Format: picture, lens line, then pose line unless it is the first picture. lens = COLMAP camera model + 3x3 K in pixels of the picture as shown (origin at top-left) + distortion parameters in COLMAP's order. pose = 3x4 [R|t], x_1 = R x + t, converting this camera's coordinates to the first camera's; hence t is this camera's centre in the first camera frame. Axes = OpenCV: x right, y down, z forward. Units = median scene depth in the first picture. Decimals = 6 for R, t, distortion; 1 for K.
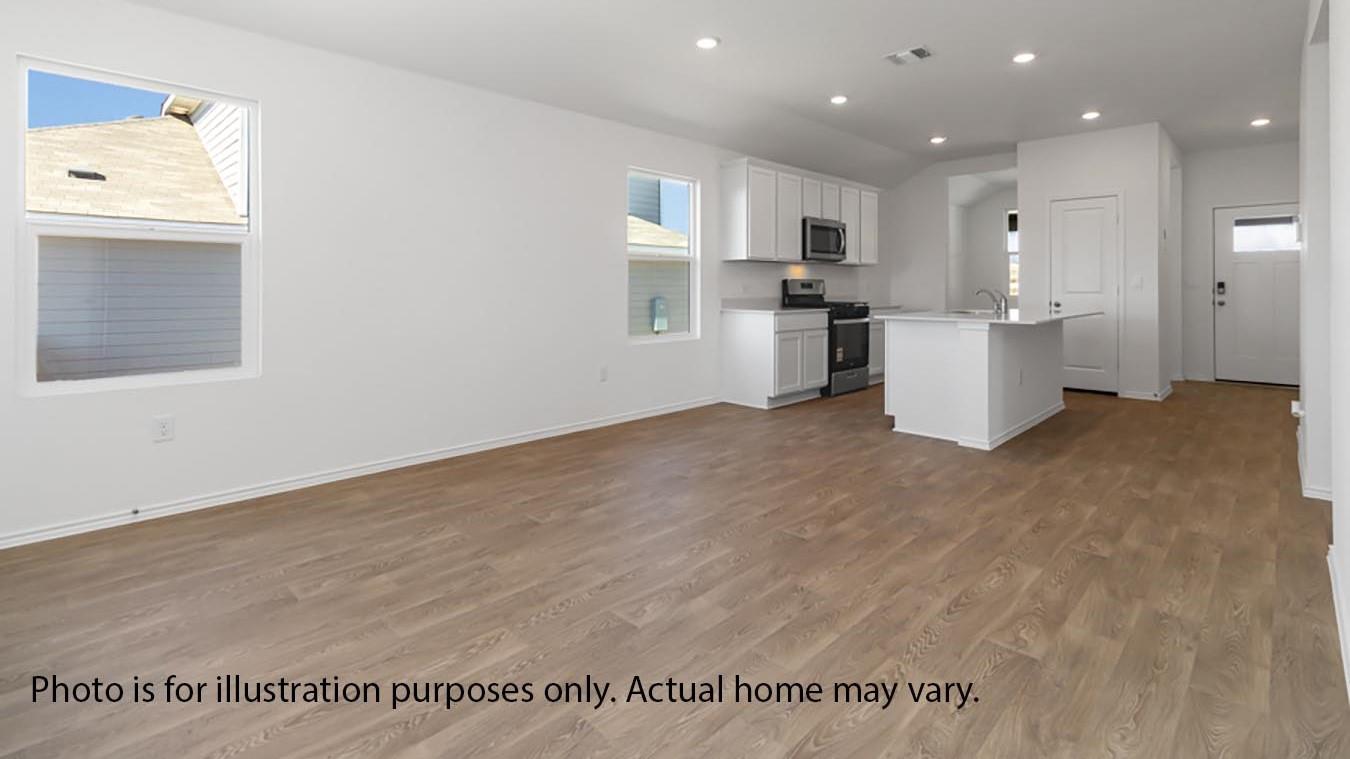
lens RADIAL K [[575.9, 0, 675.0], [0, 575.9, 379.5], [0, 0, 1]] dist [-0.018083, -0.000116]
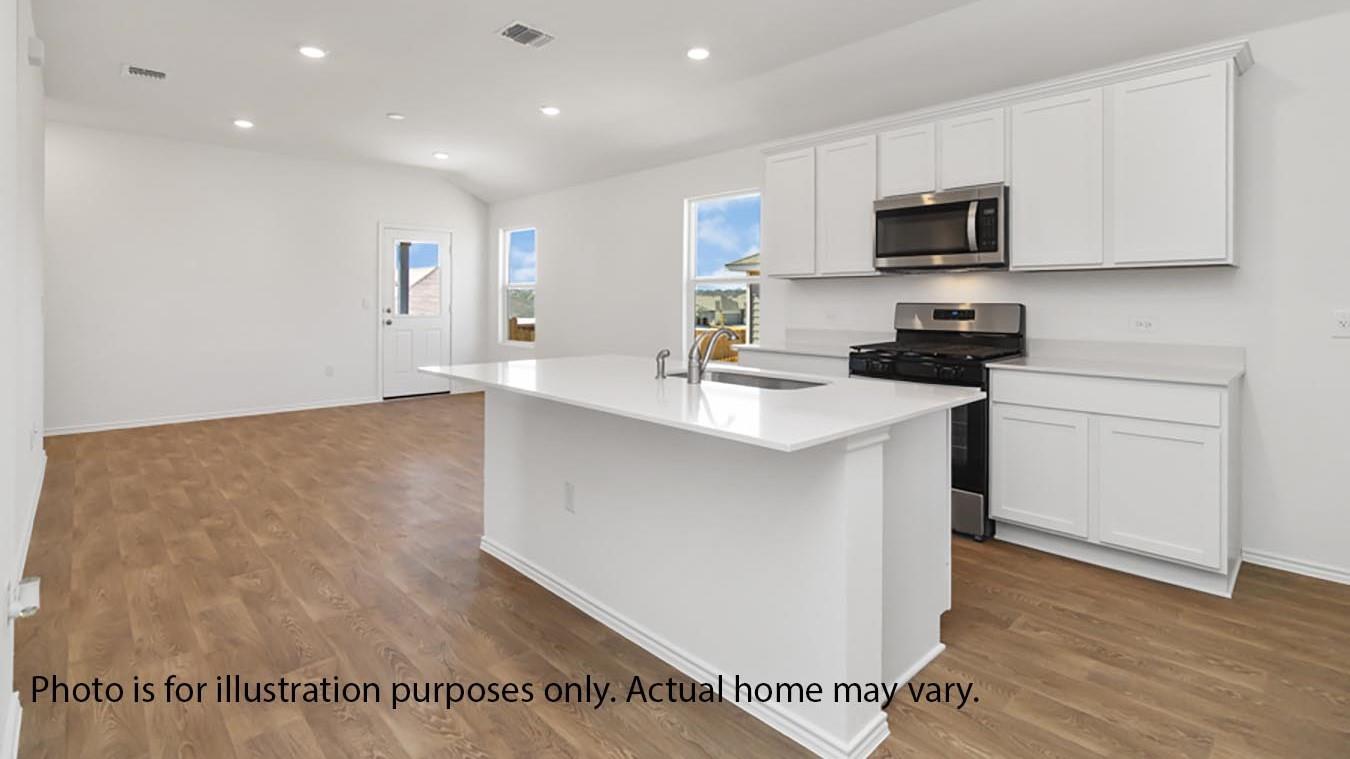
lens RADIAL K [[632.8, 0, 673.0], [0, 632.8, 350.6], [0, 0, 1]] dist [0.001812, -0.010076]
pose [[-0.001761, 0.074429, -0.997225, 1.683143], [-0.170832, 0.982545, 0.073635, -0.270243], [0.985299, 0.170488, 0.010985, 1.544603]]
